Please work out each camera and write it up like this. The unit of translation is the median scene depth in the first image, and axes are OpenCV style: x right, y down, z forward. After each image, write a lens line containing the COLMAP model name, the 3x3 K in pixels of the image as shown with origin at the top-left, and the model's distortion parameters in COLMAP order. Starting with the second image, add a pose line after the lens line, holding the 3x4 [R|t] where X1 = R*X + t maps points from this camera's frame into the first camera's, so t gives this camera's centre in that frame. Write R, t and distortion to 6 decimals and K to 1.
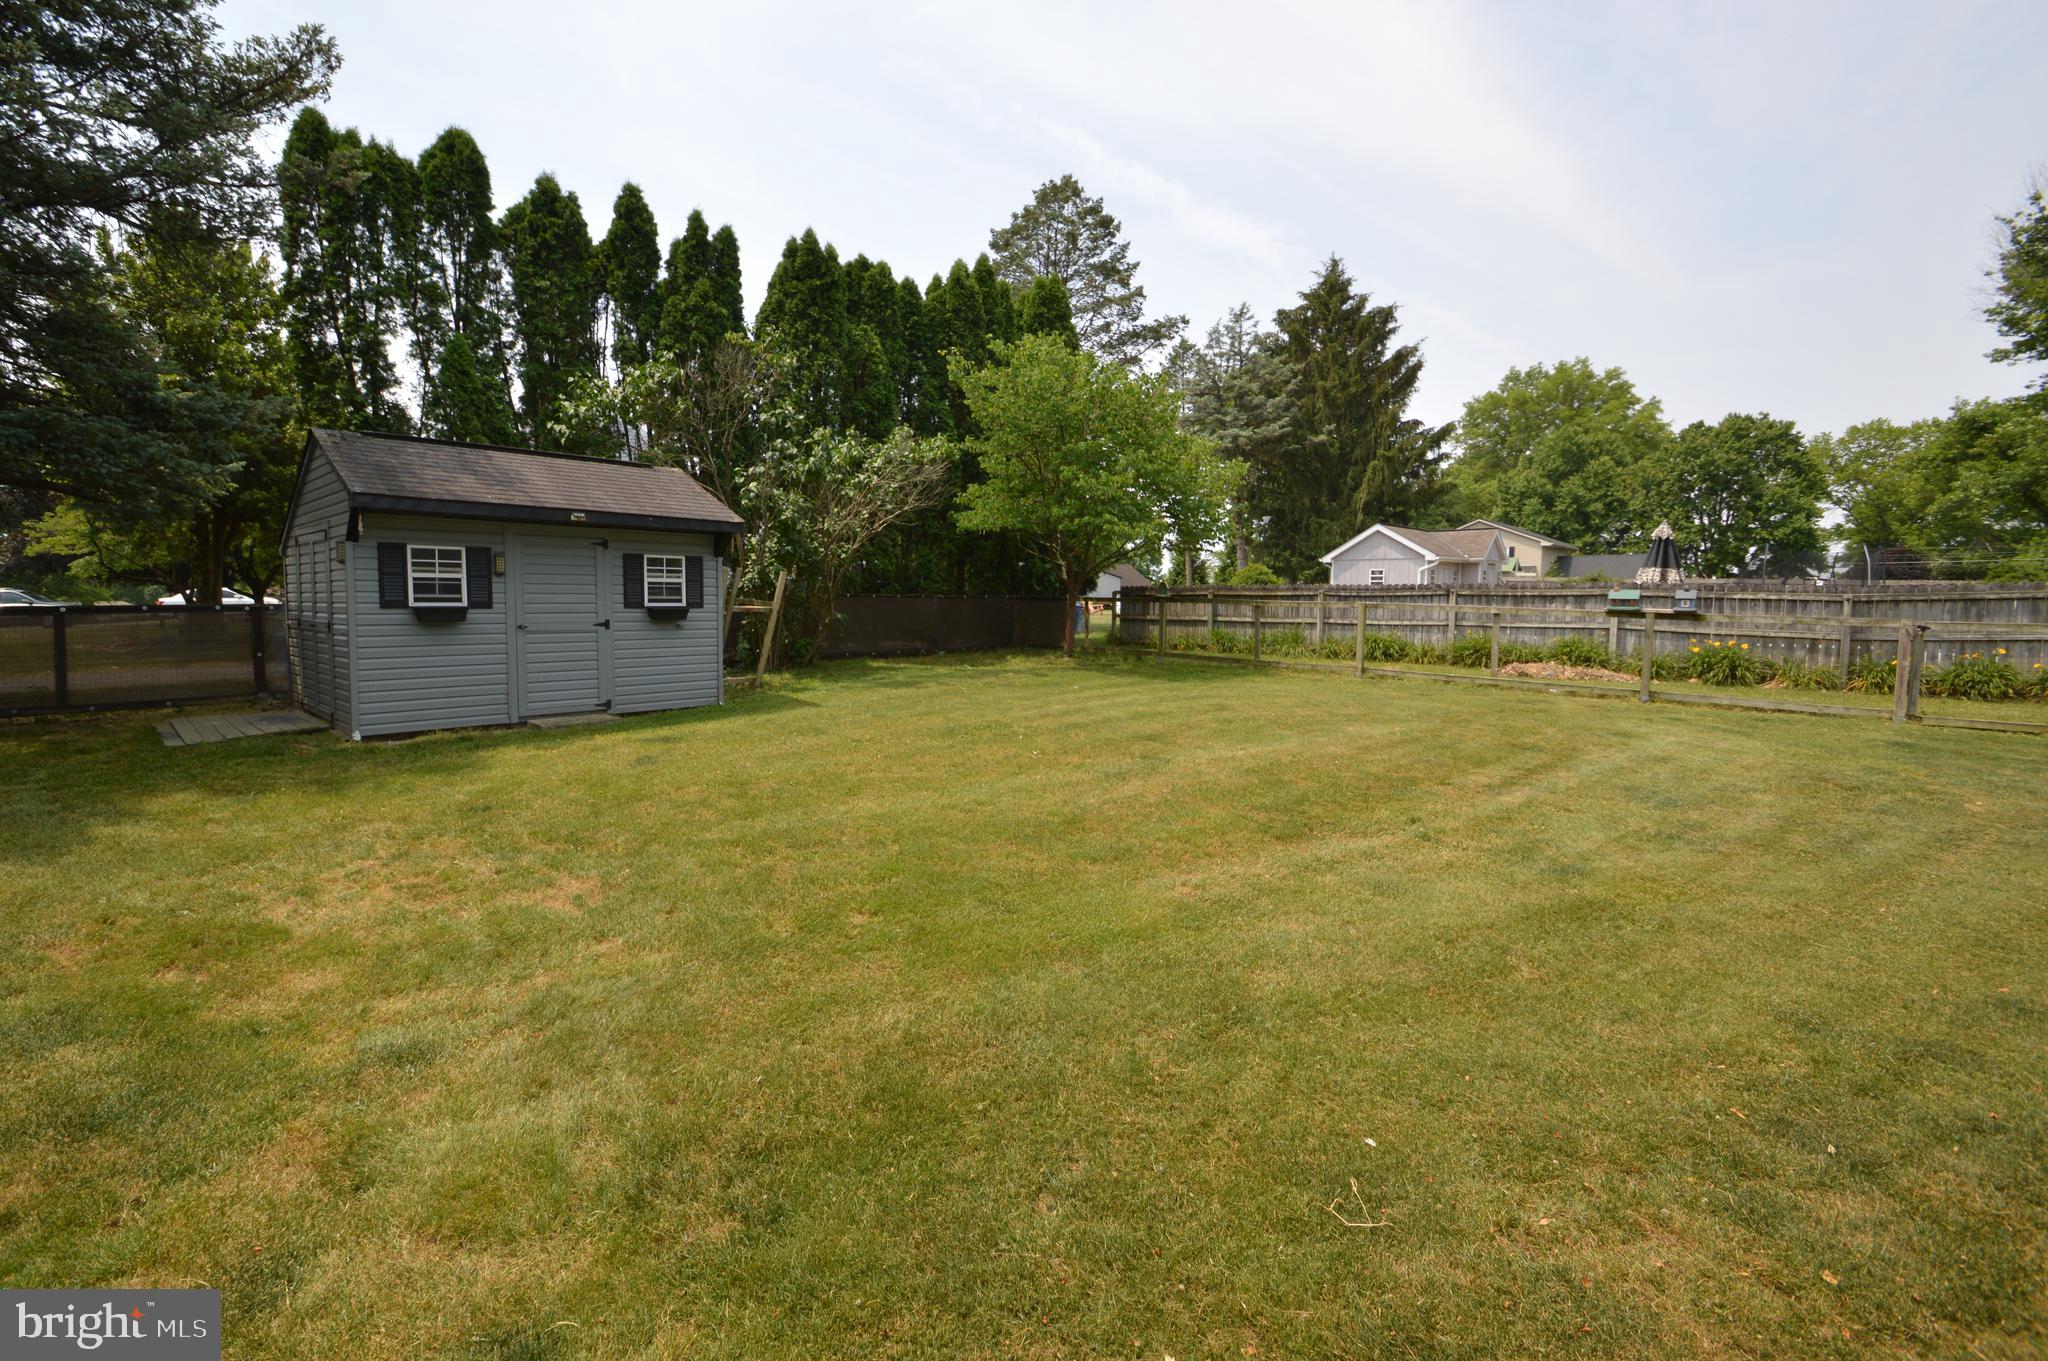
lens RADIAL K [[902.4, 0, 1009.2], [0, 902.4, 672.2], [0, 0, 1]] dist [0.004604, -0.011202]
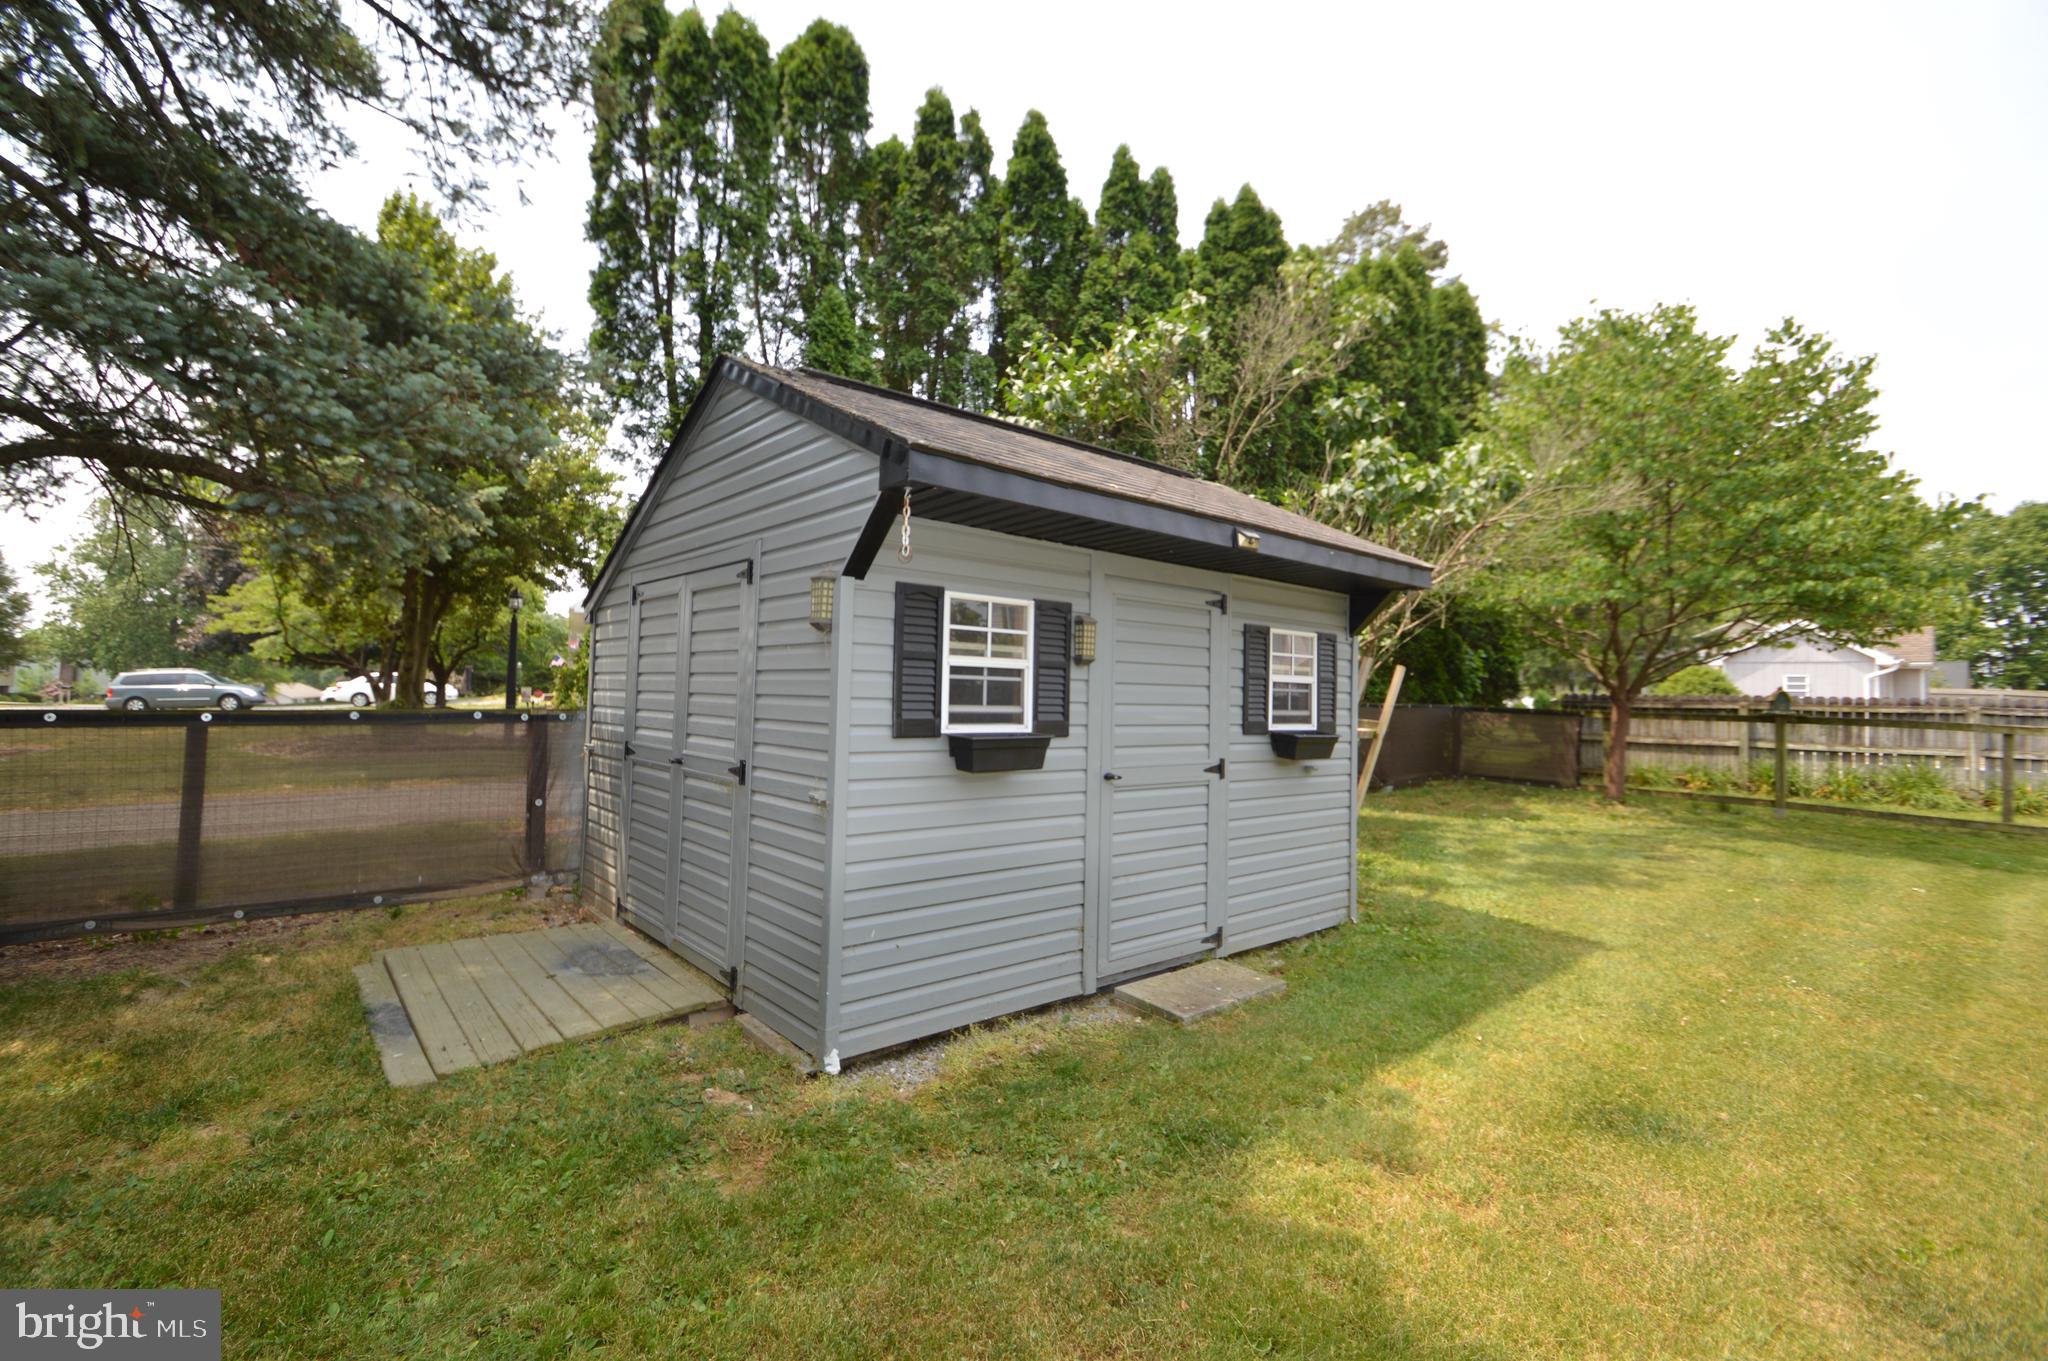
lens RADIAL K [[902.4, 0, 989.7], [0, 902.4, 668.9], [0, 0, 1]] dist [0.004604, -0.011202]
pose [[0.992119, 0.016063, -0.124261, -0.402290], [-0.029724, 0.993611, -0.108878, -0.039358], [0.121718, 0.111713, 0.986258, 0.396117]]
